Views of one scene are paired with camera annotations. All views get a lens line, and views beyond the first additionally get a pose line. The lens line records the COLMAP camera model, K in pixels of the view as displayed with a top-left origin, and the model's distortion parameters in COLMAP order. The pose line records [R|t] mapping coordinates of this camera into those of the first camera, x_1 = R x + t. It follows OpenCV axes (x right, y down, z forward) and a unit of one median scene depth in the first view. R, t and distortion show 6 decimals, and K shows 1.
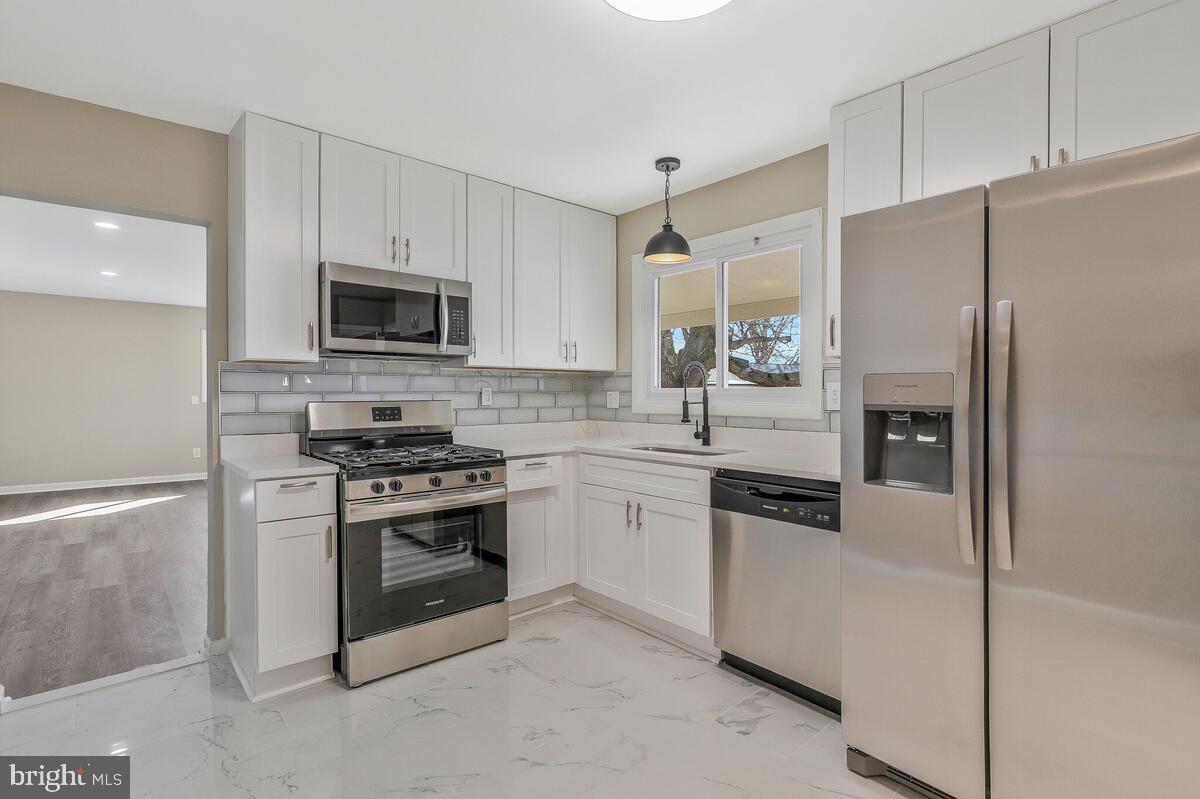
lens RADIAL K [[570.2, 0, 595.1], [0, 570.2, 396.1], [0, 0, 1]] dist [0.004975, 0.000953]
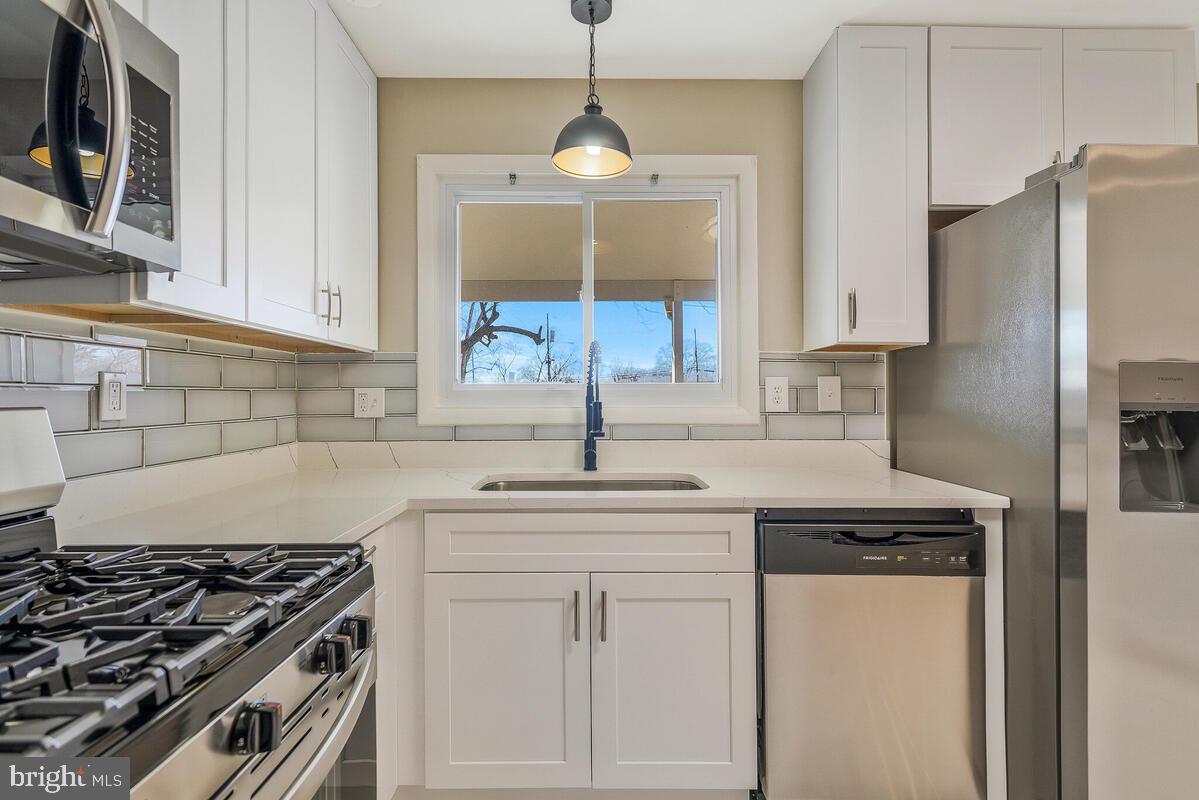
lens RADIAL K [[560.4, 0, 605.9], [0, 560.4, 395.9], [0, 0, 1]] dist [0.001045, -0.010043]
pose [[0.654058, -0.000768, 0.756444, -0.304411], [0.003702, 0.999991, -0.002186, 0.002493], [-0.756436, 0.004230, 0.654054, 0.609593]]
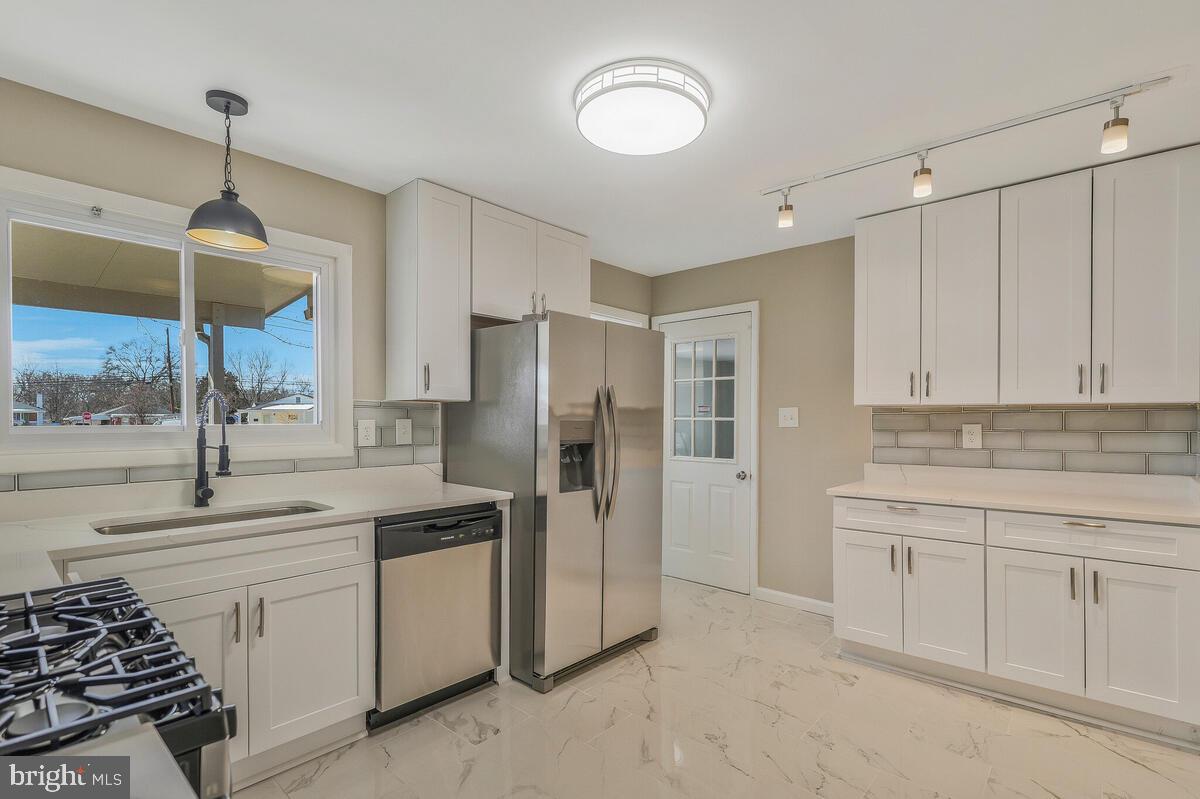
lens RADIAL K [[560.9, 0, 606.4], [0, 560.9, 395.4], [0, 0, 1]] dist [0.001045, -0.010043]
pose [[-0.129100, 0.029029, 0.991207, -0.616764], [-0.004857, 0.999541, -0.029906, -0.037402], [-0.991620, -0.008675, -0.128900, 0.633317]]
